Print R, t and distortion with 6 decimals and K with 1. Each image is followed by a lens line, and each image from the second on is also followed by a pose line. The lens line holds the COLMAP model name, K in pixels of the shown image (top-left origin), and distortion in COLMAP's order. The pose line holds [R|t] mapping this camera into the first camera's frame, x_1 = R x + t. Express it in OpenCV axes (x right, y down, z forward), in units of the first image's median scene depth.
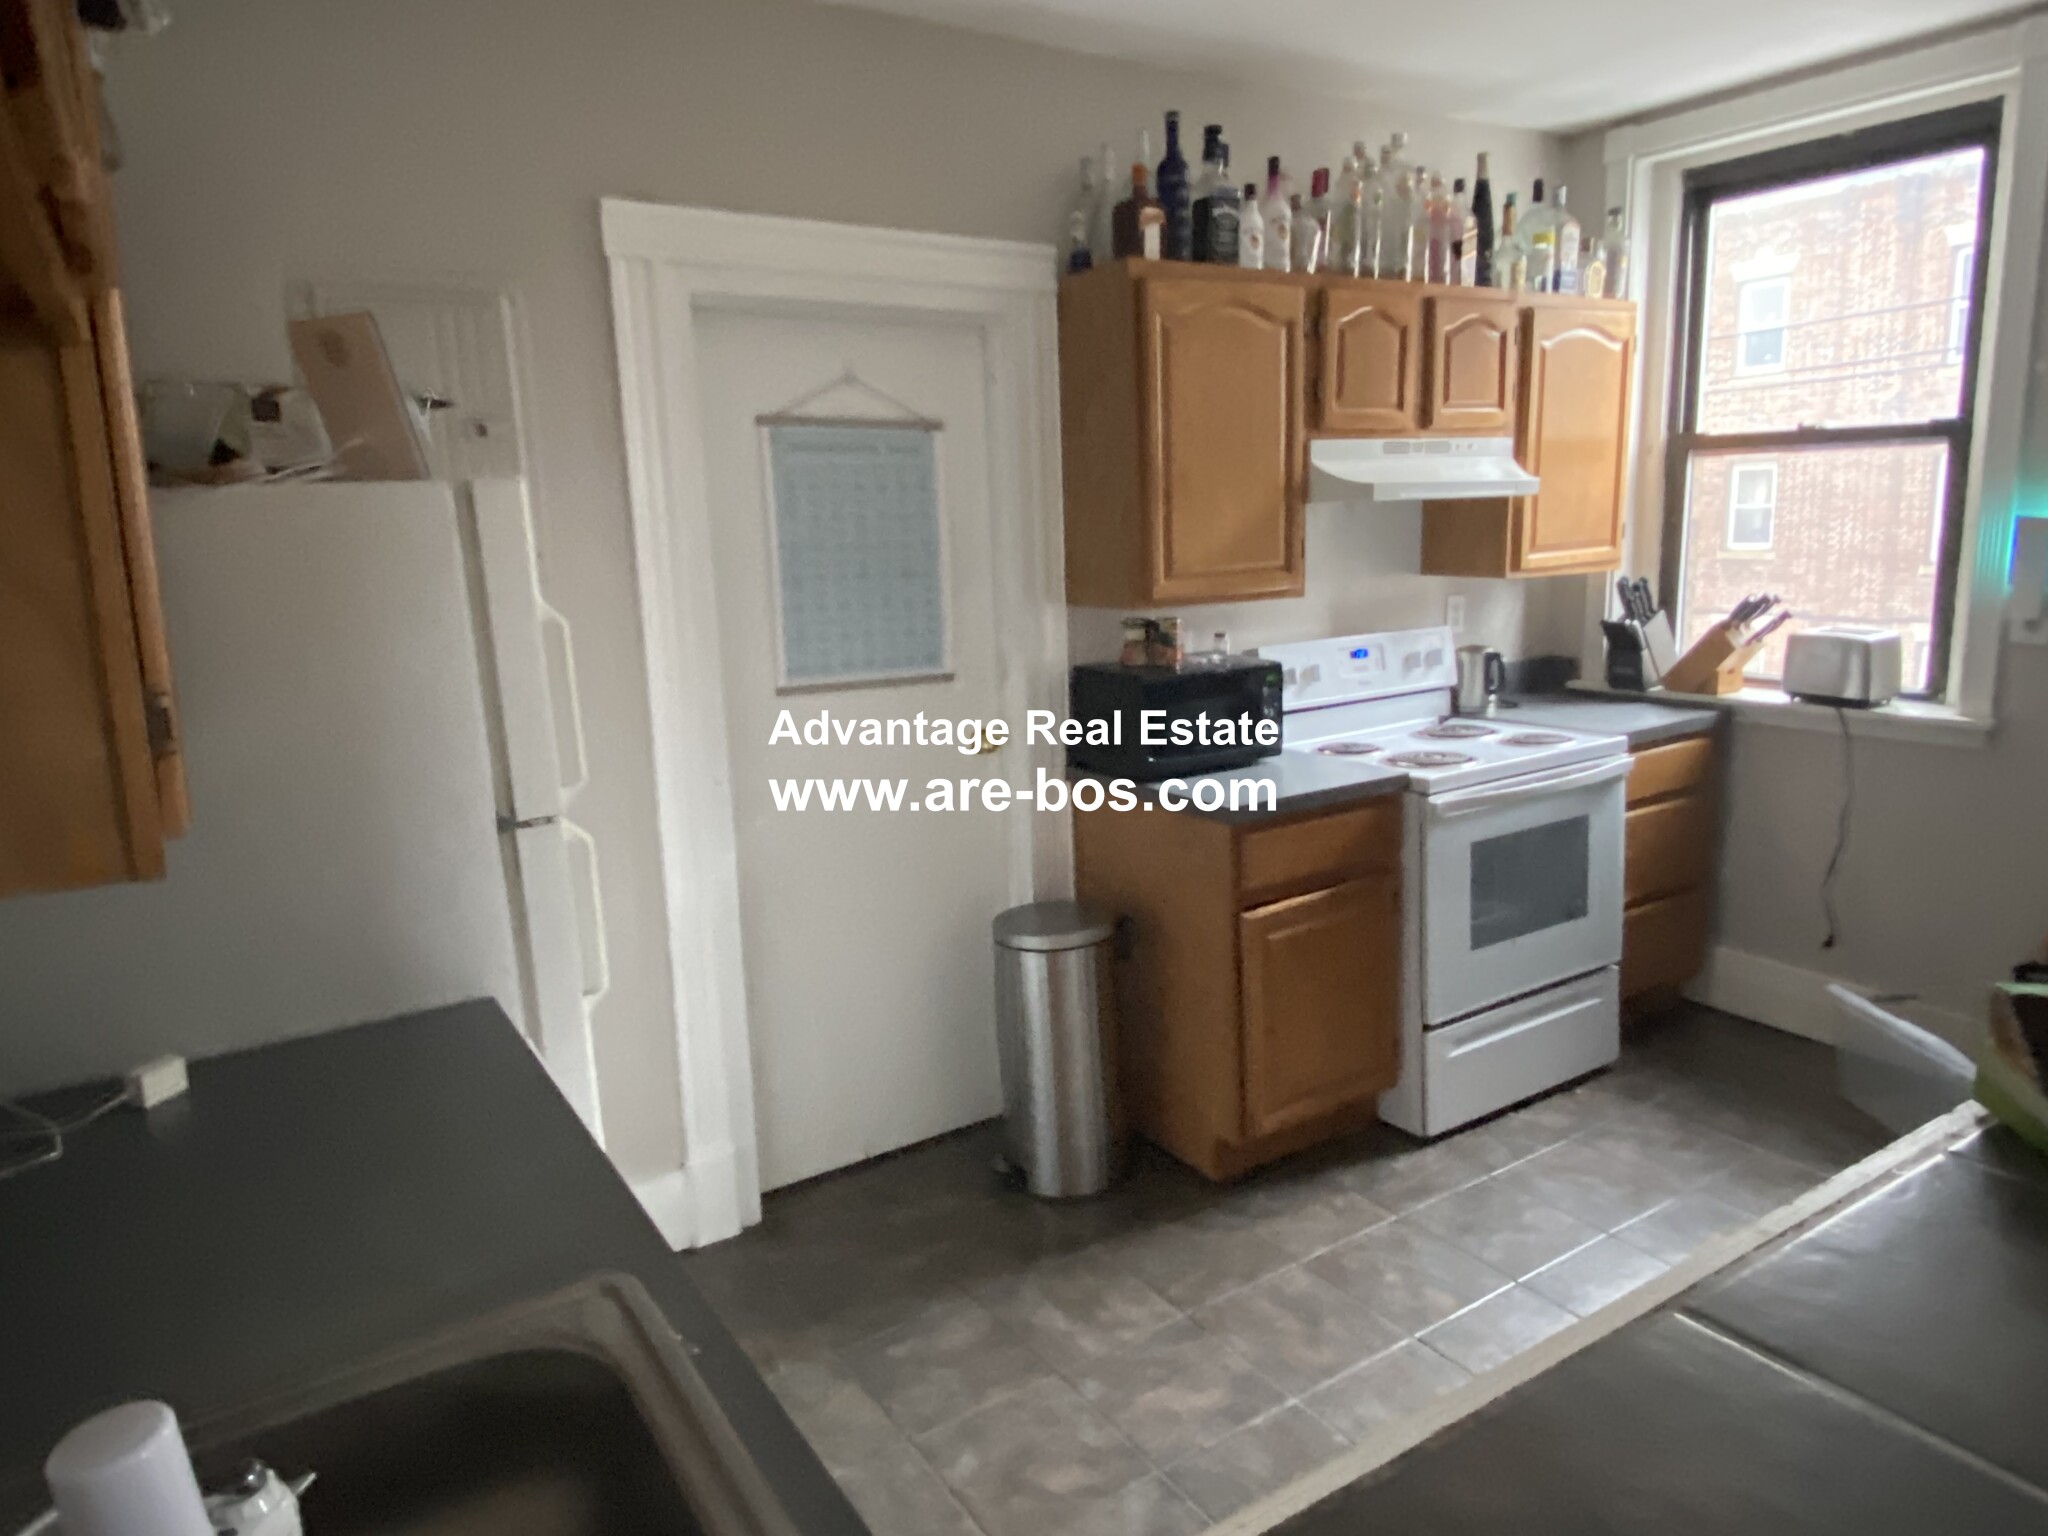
lens RADIAL K [[1303.3, 0, 1024.0], [0, 1303.3, 768.0], [0, 0, 1]] dist [0.084981, -0.095351]
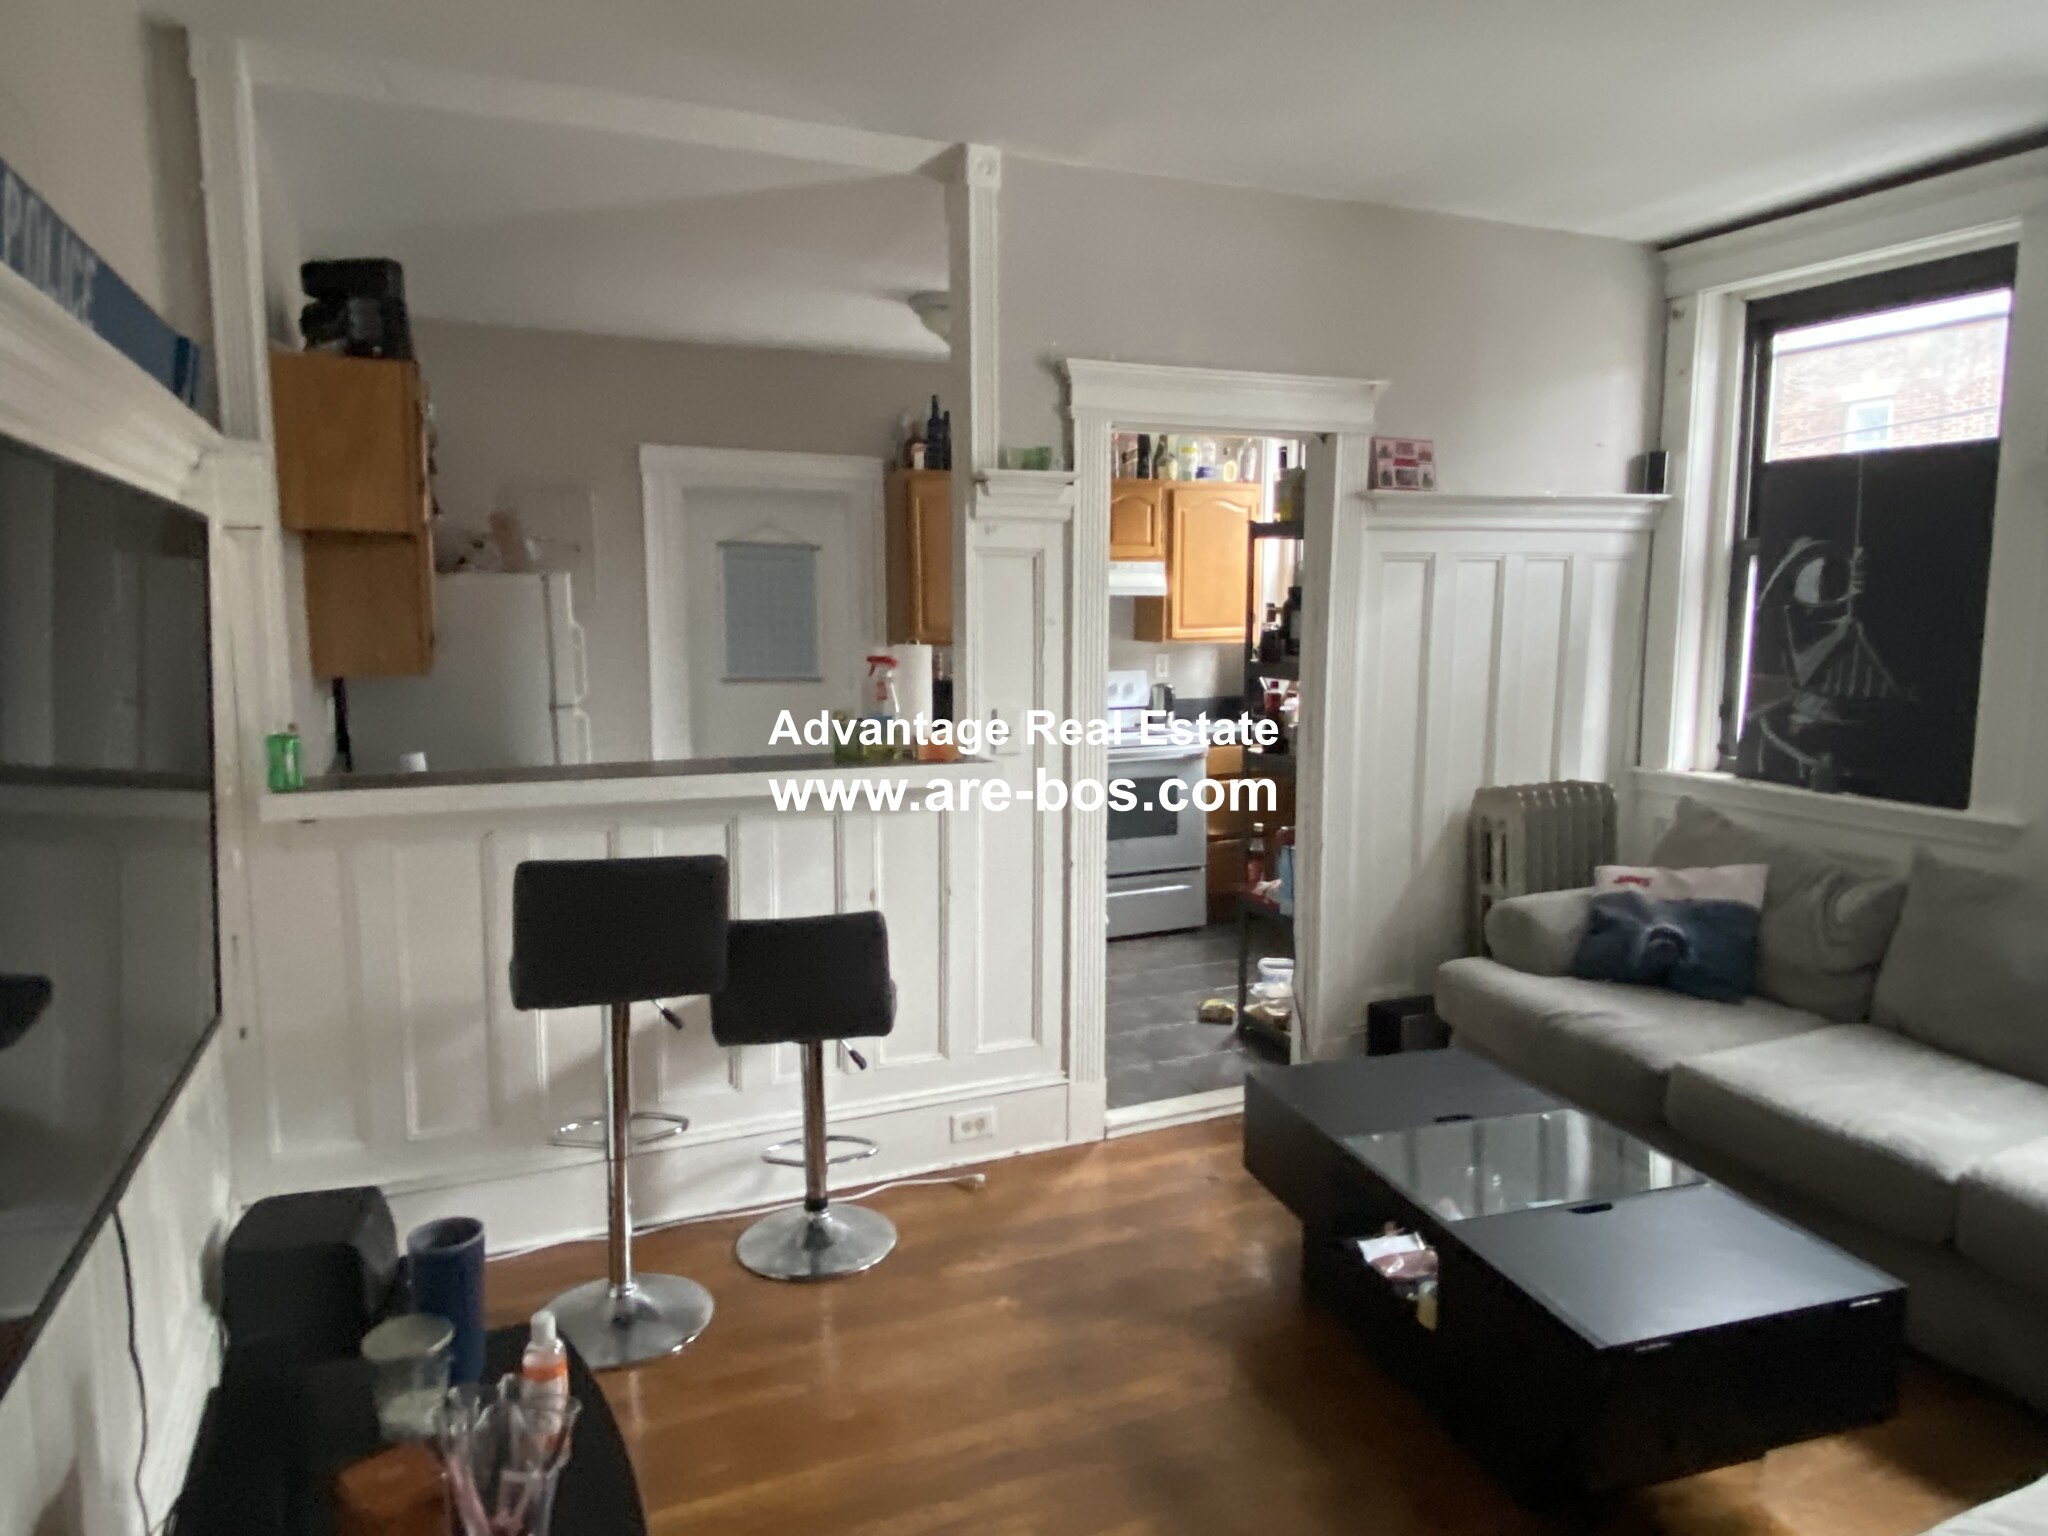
lens RADIAL K [[1303.3, 0, 1024.0], [0, 1303.3, 768.0], [0, 0, 1]] dist [0.084981, -0.095351]
pose [[0.986659, 0.051277, -0.154514, 0.543063], [-0.060694, 0.996536, -0.056860, 0.149301], [0.151064, 0.065479, 0.986353, -0.819421]]
